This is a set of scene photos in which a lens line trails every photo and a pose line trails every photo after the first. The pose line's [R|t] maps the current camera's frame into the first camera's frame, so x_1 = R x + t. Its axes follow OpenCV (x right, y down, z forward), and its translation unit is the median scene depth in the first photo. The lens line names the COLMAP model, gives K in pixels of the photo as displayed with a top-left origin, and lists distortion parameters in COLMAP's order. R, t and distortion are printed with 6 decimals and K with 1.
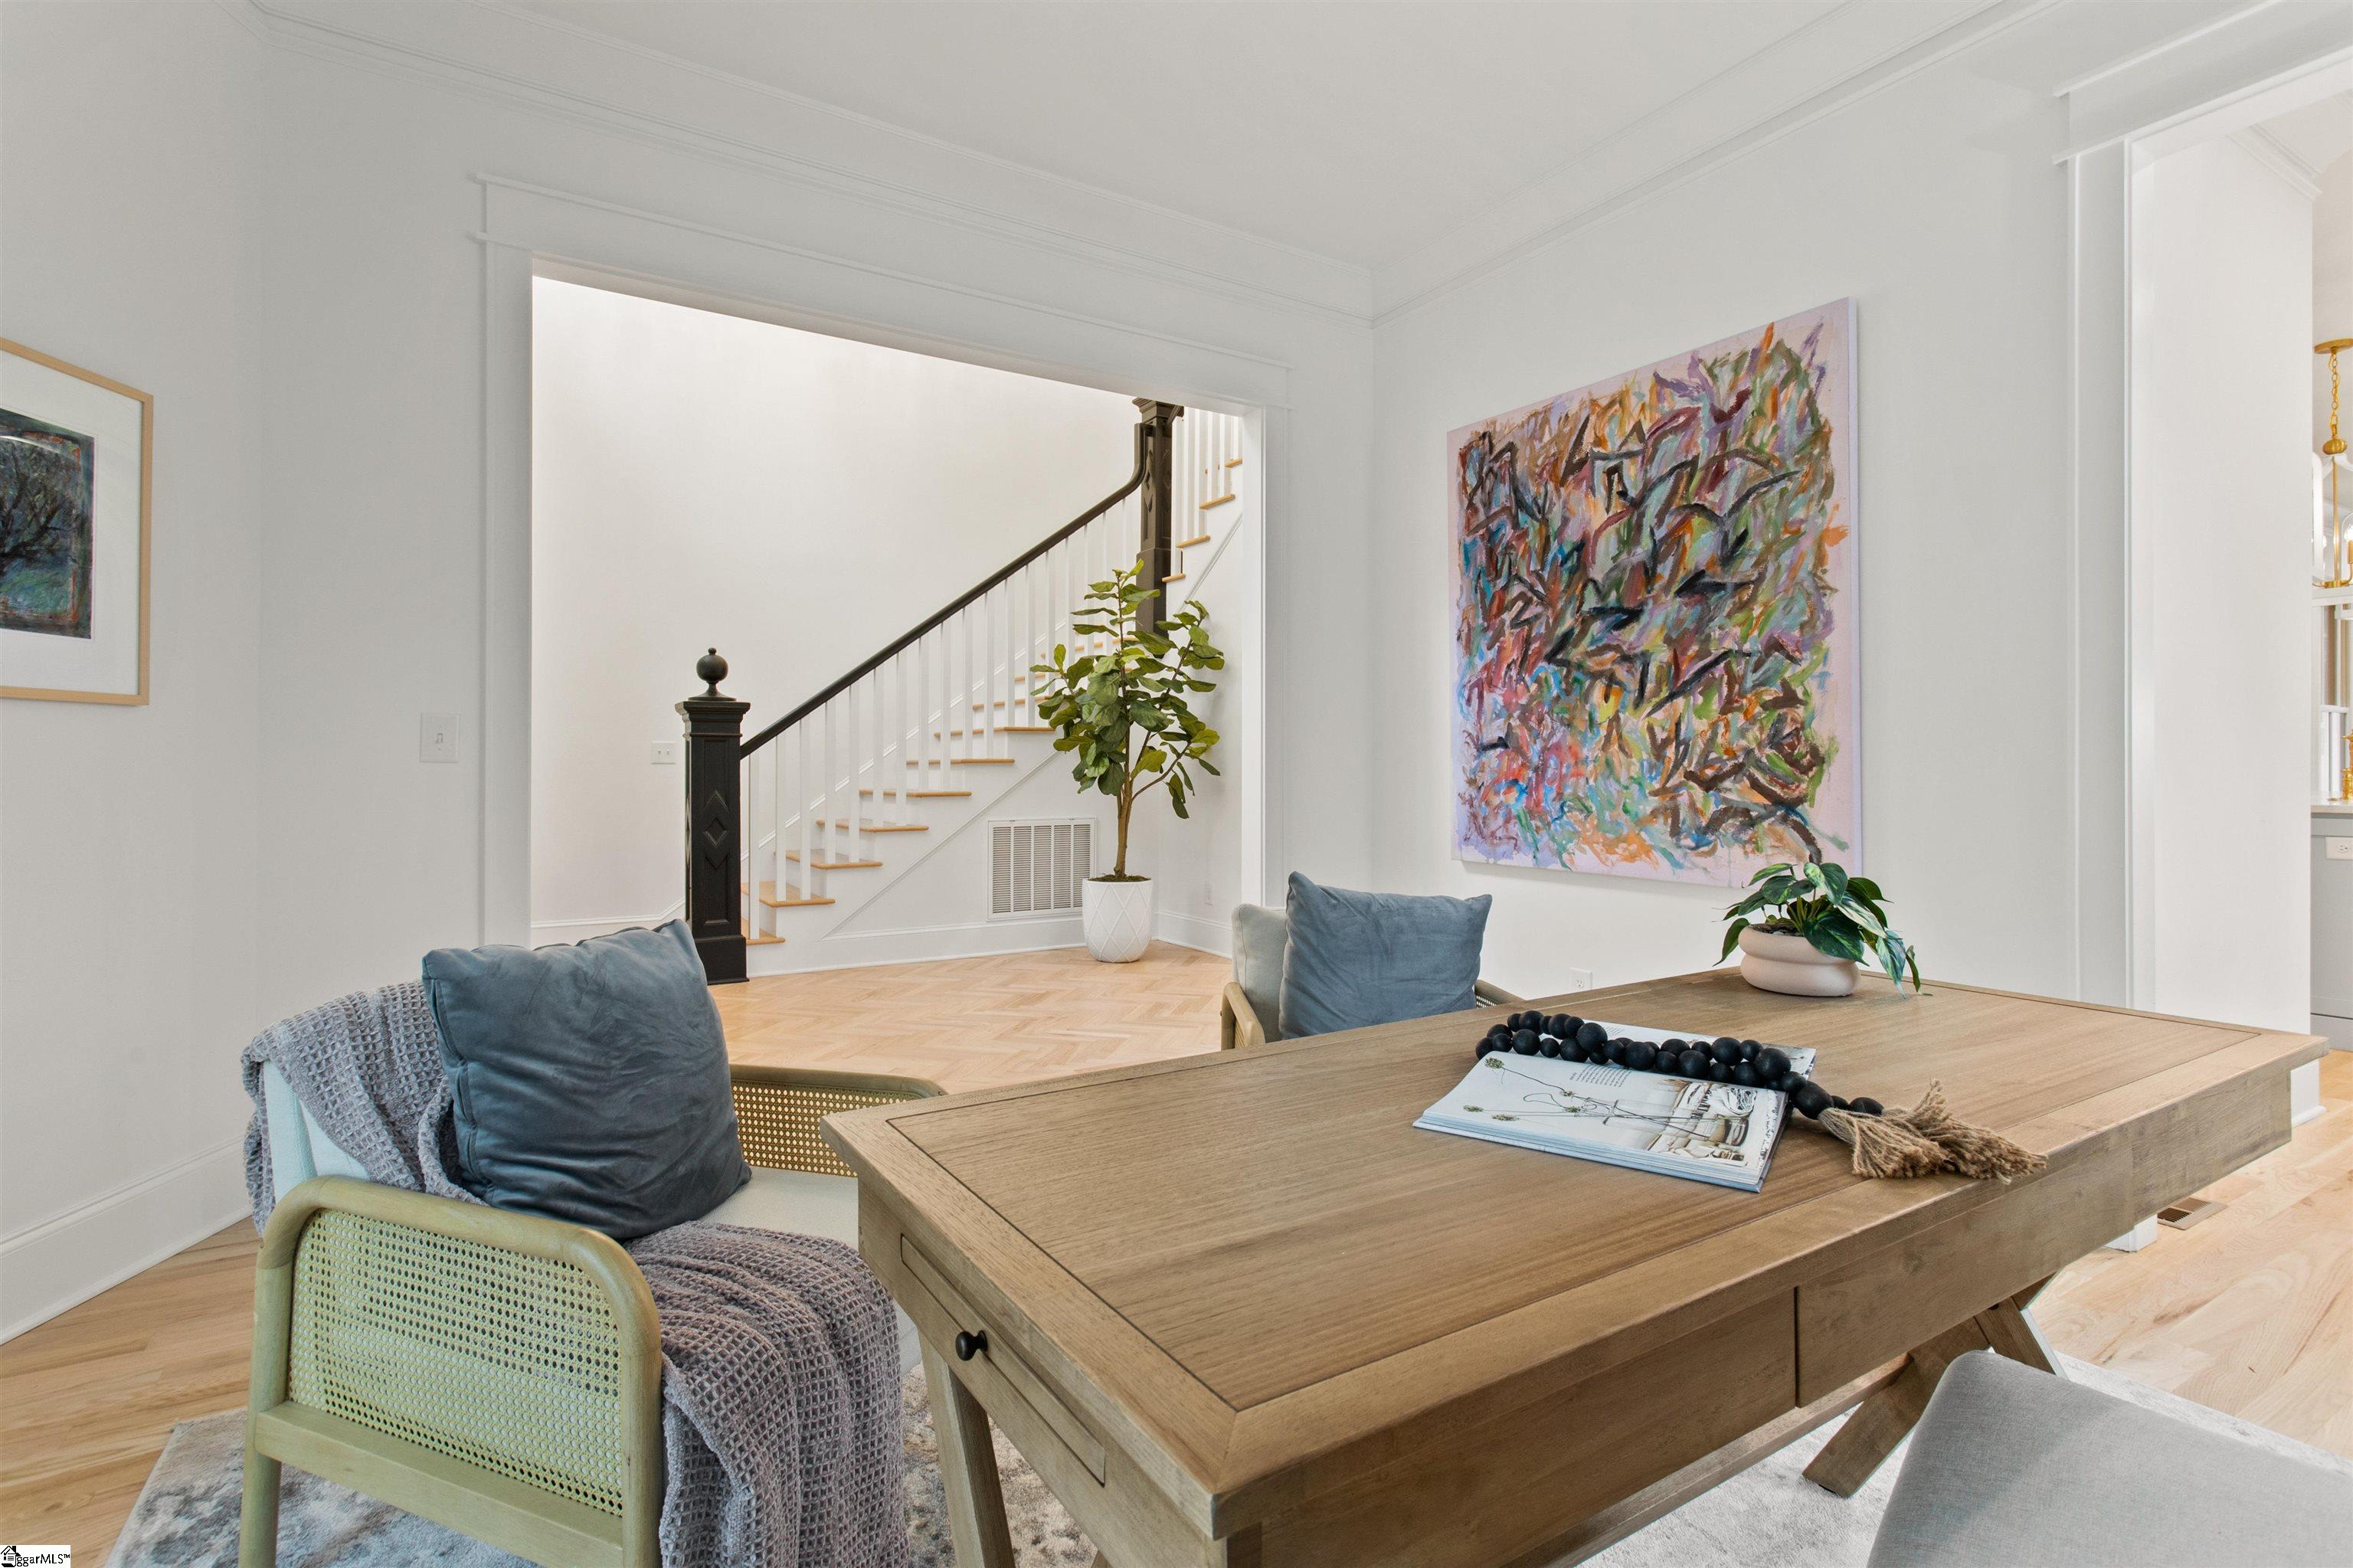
lens RADIAL K [[1112.5, 0, 1154.3], [0, 1112.5, 777.4], [0, 0, 1]] dist [0.002414, 0.000309]
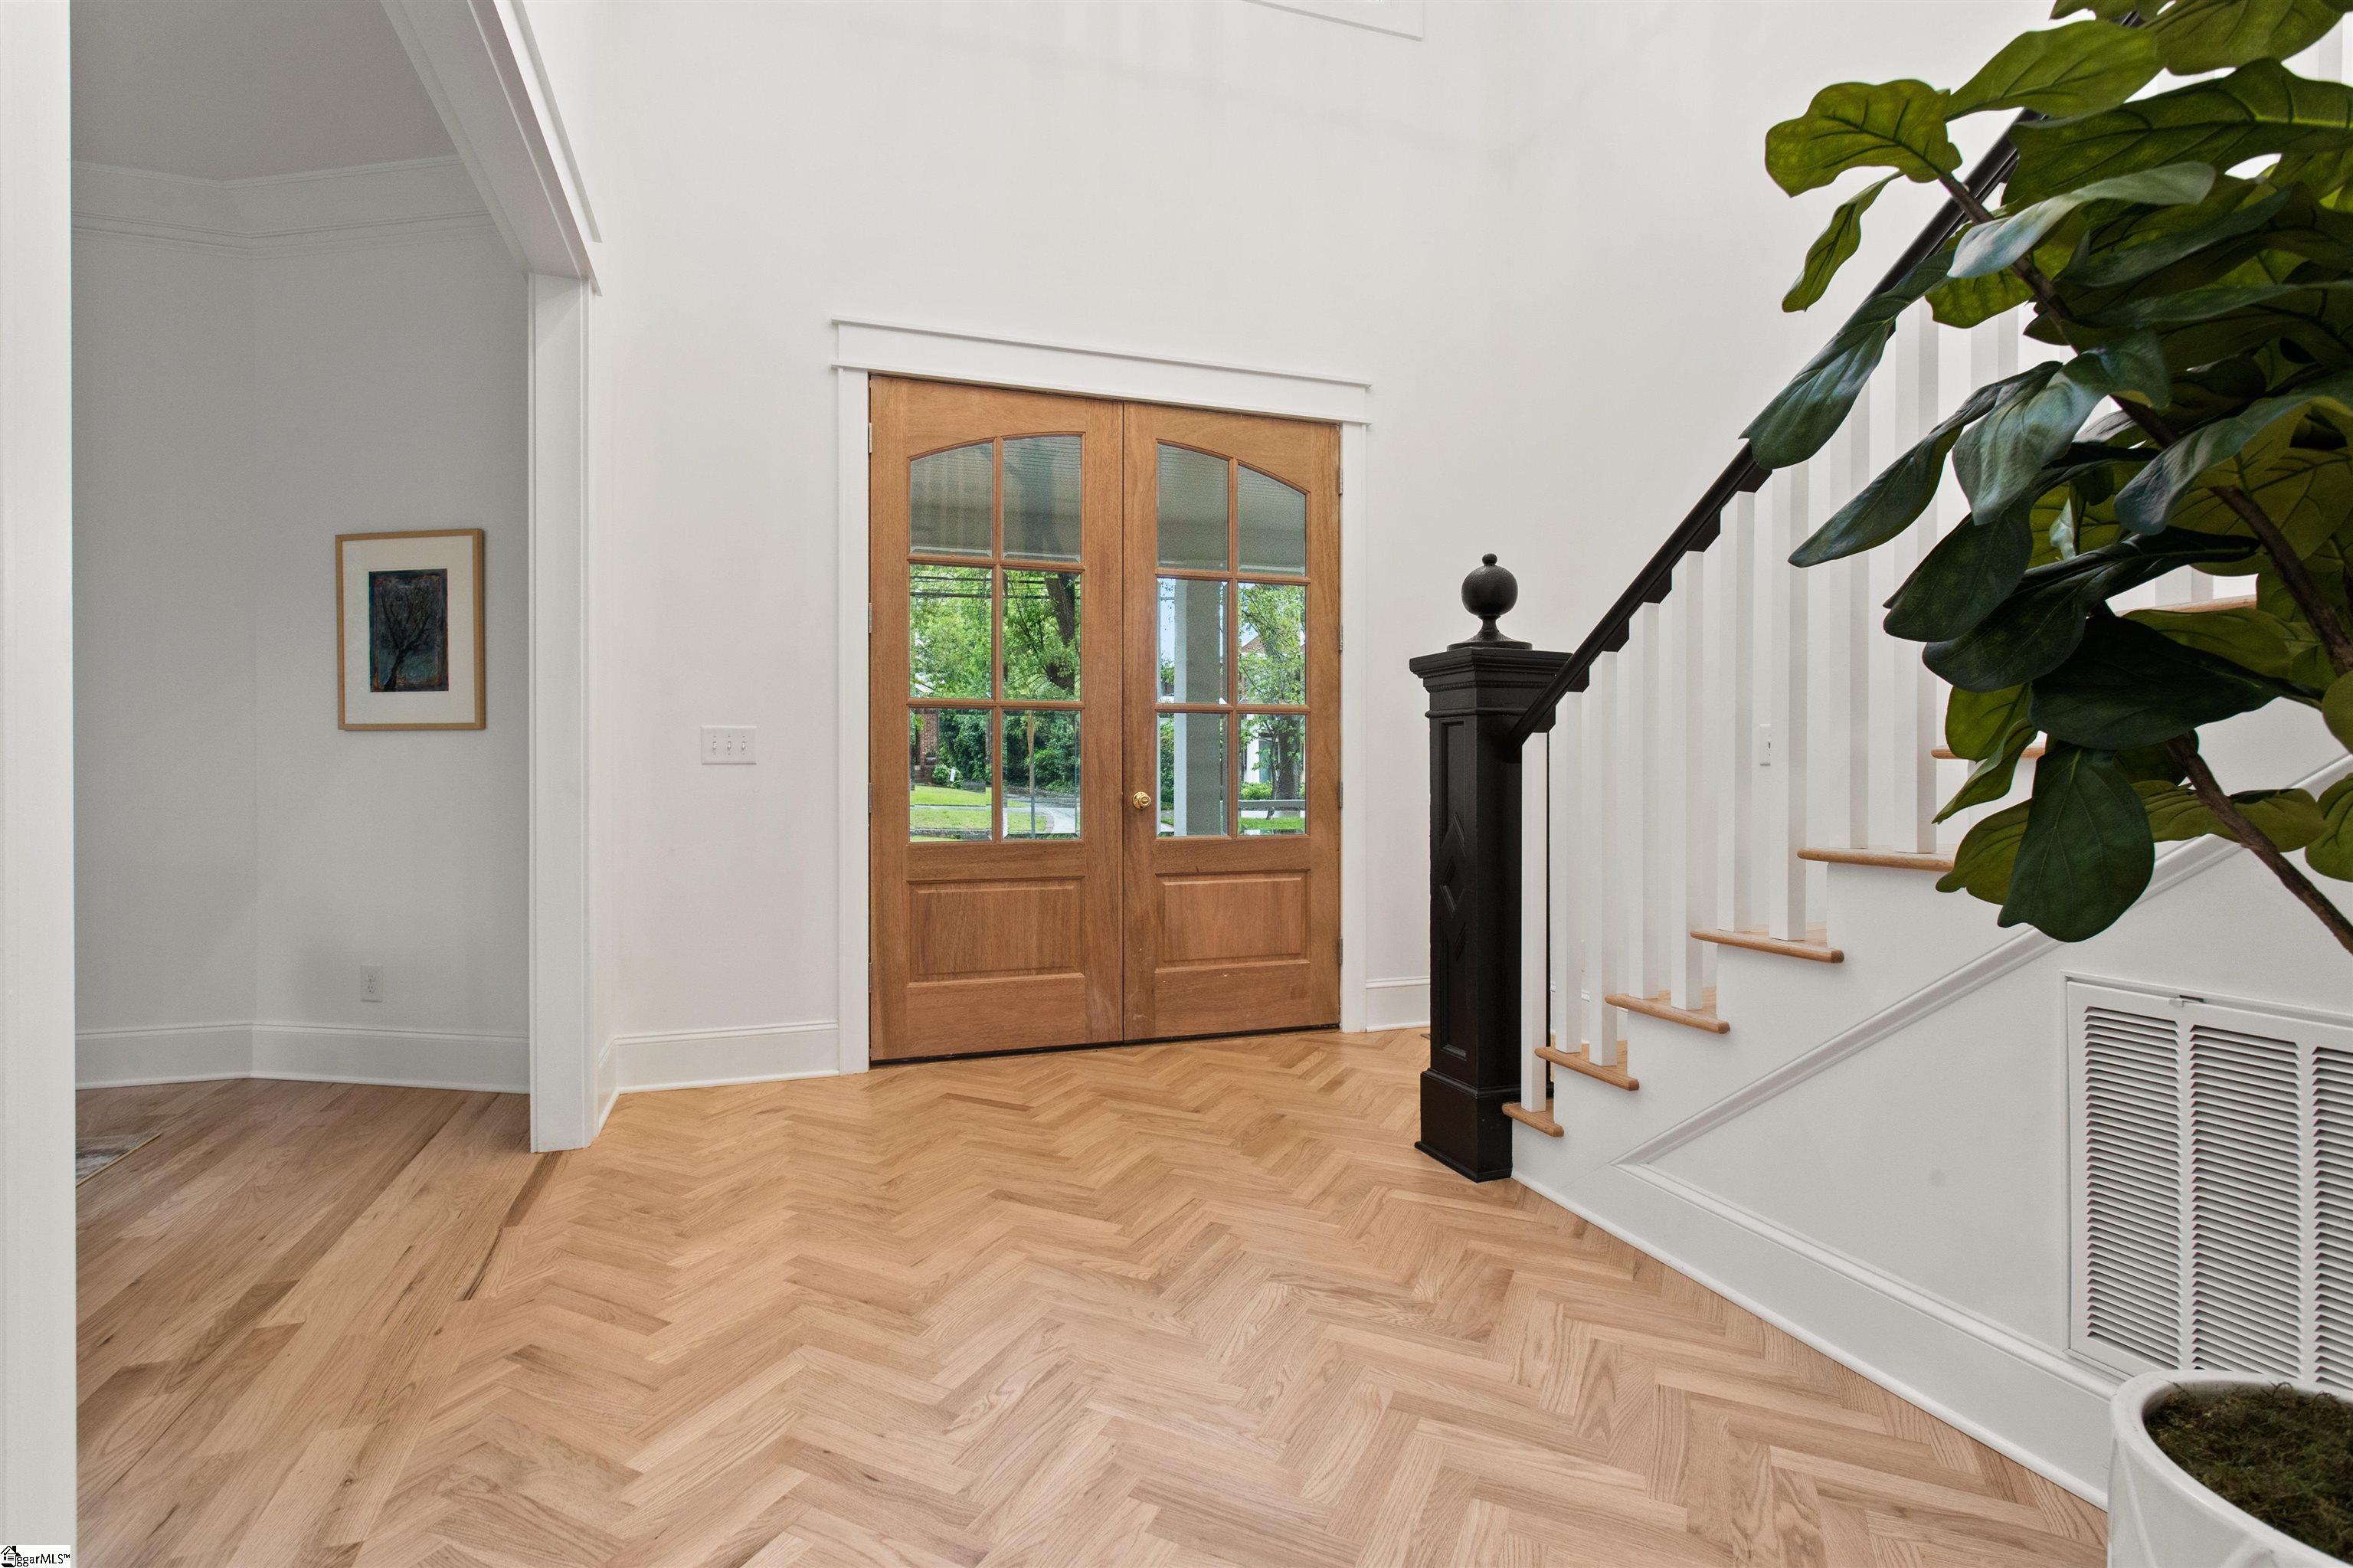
lens RADIAL K [[1112.5, 0, 1154.3], [0, 1112.5, 777.4], [0, 0, 1]] dist [0.002414, 0.000309]
pose [[-0.222244, 0.004457, -0.974981, 0.156116], [-0.012629, 0.999892, 0.007450, -0.007392], [0.974909, 0.013969, -0.222164, 0.867333]]
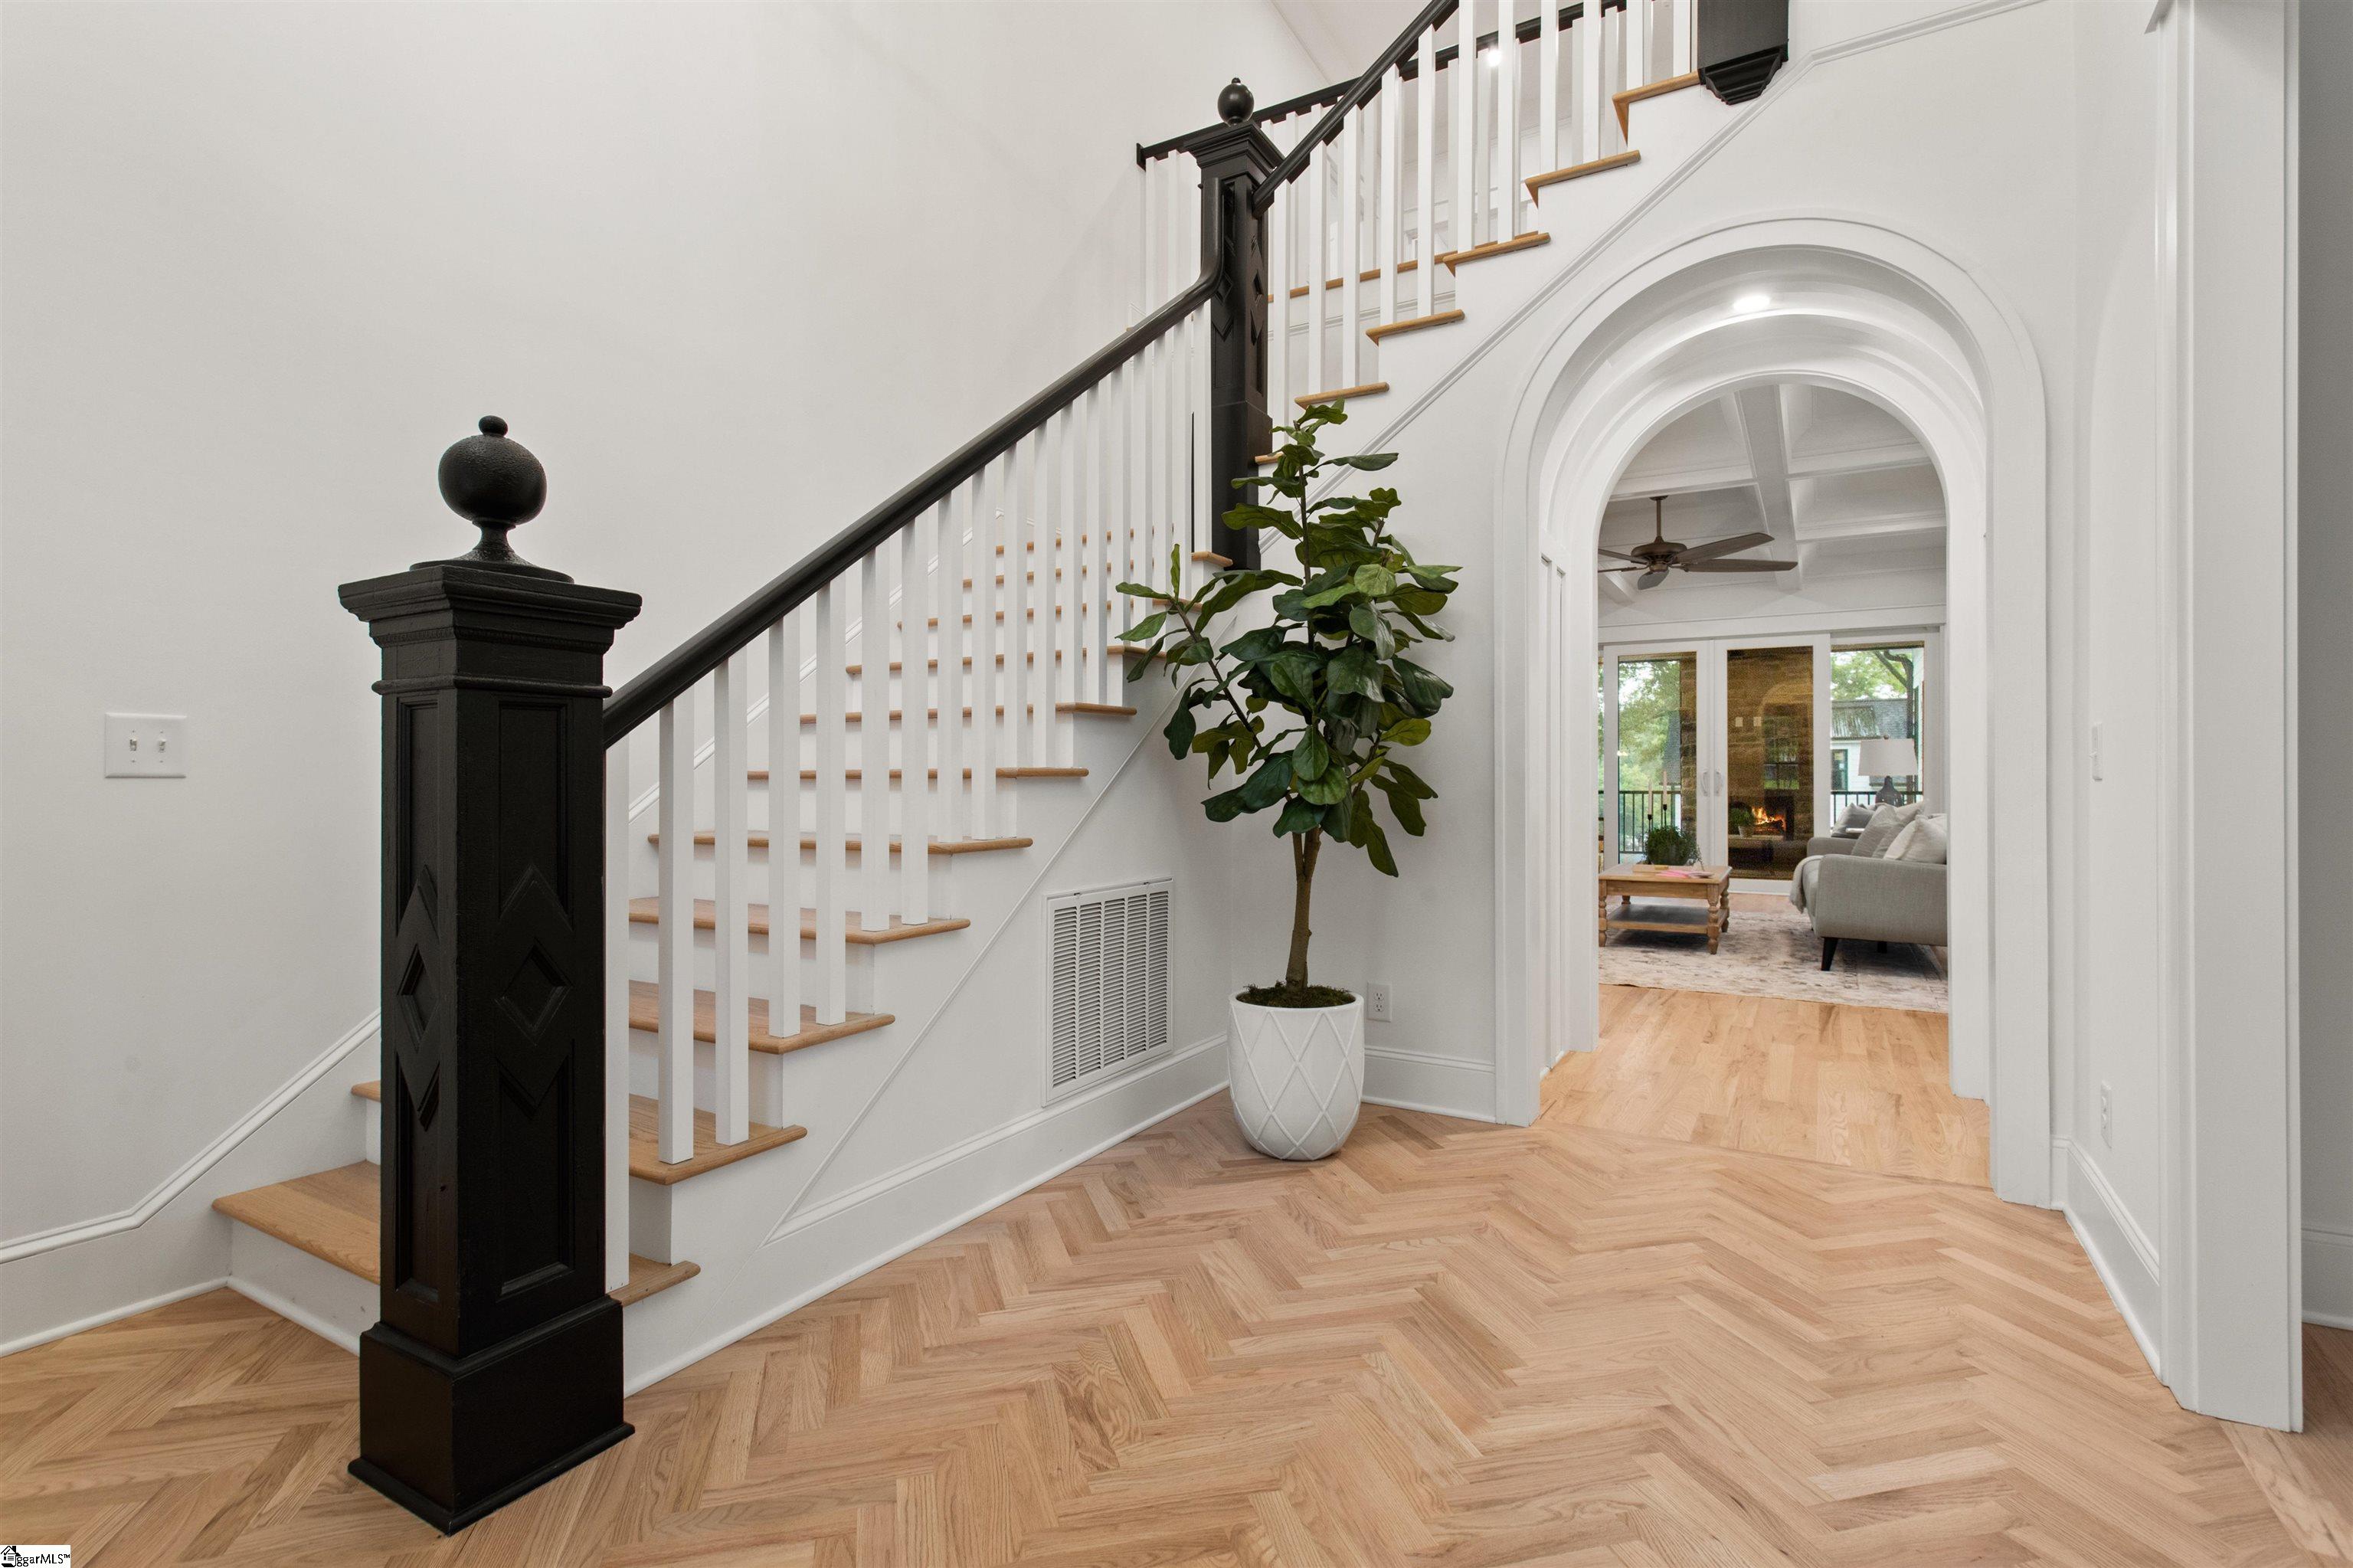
lens RADIAL K [[1112.5, 0, 1154.3], [0, 1112.5, 777.4], [0, 0, 1]] dist [0.002414, 0.000309]
pose [[0.885083, -0.000091, 0.465433, -0.340878], [0.006506, 0.999905, -0.012176, -0.006577], [-0.465388, 0.013805, 0.884999, 0.567883]]
